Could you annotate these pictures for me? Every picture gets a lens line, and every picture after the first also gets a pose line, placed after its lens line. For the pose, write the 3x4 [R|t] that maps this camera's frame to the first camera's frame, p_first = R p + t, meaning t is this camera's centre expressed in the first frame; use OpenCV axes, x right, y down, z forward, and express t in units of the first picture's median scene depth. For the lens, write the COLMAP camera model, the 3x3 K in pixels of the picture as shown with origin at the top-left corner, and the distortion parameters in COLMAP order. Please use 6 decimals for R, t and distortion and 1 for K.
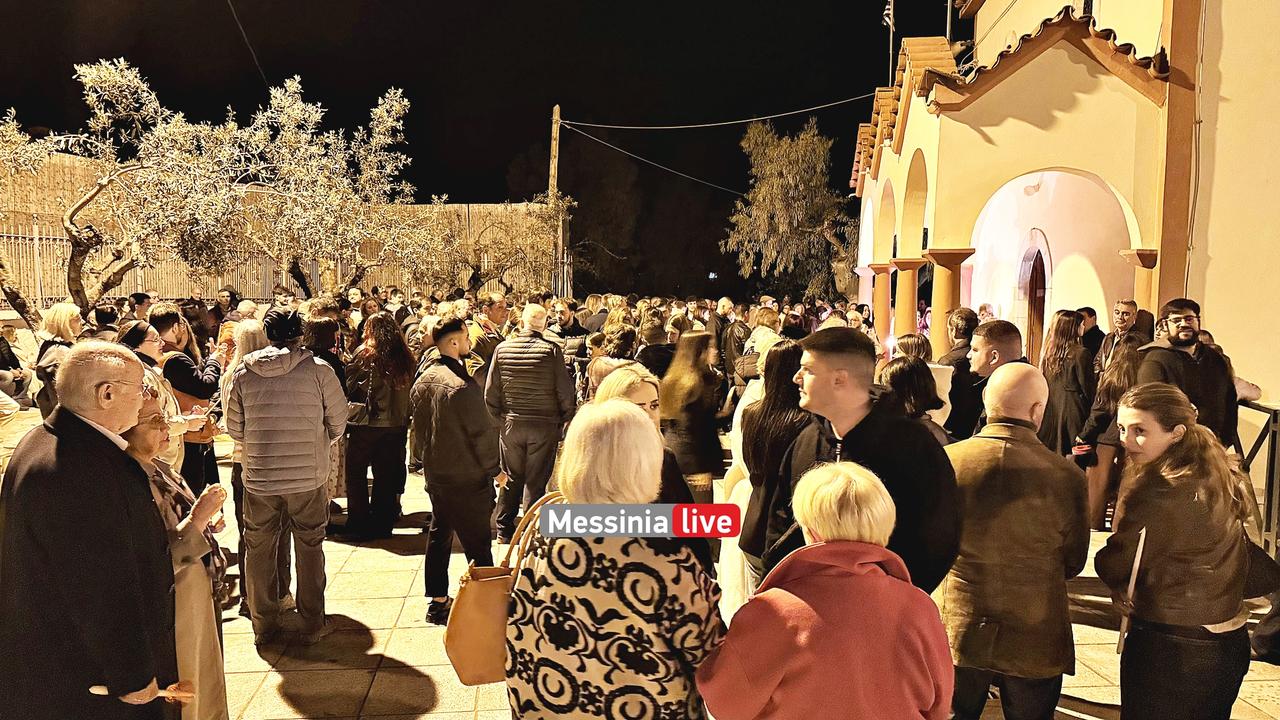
lens RADIAL K [[896.0, 0, 630.6], [0, 896.0, 367.3], [0, 0, 1]] dist [0.080759, -0.121852]
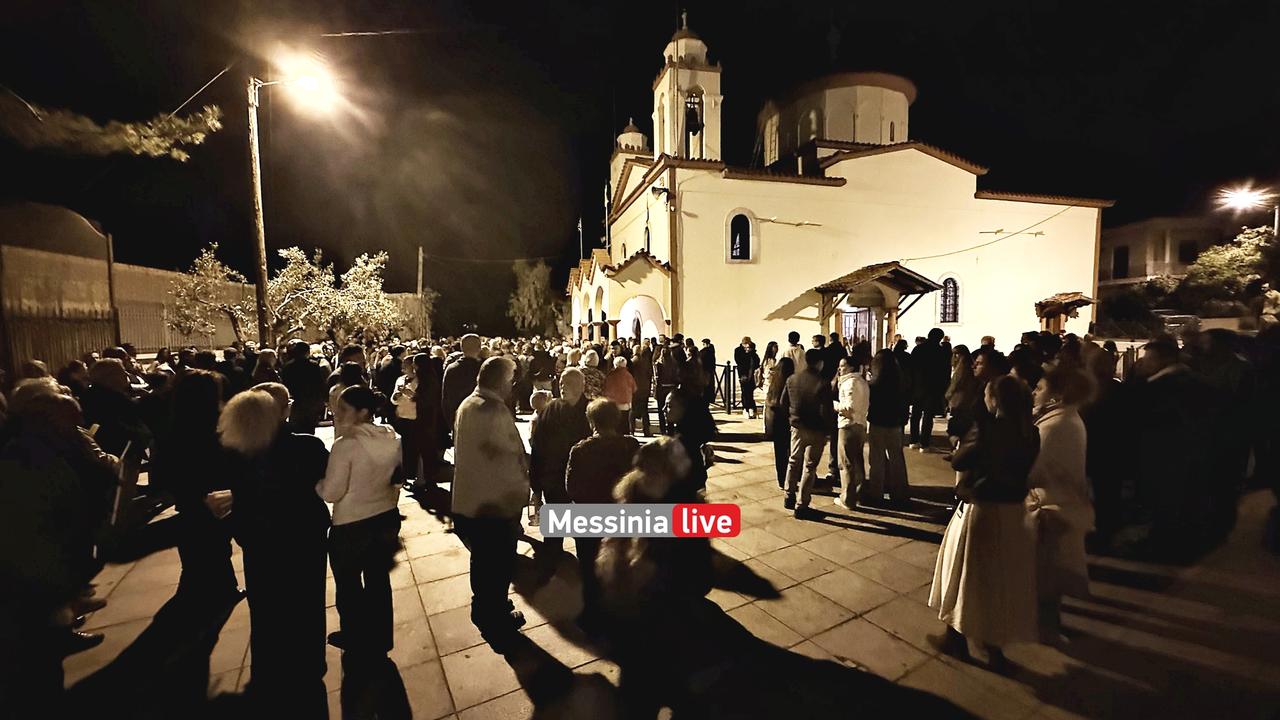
lens RADIAL K [[511.8, 0, 640.1], [0, 511.8, 365.5], [0, 0, 1]] dist [-0.005819, 0.000308]
pose [[0.908462, -0.048575, 0.415135, -0.200478], [0.057107, 0.998335, -0.008156, 0.031158], [-0.414047, 0.031116, 0.909723, -0.423366]]
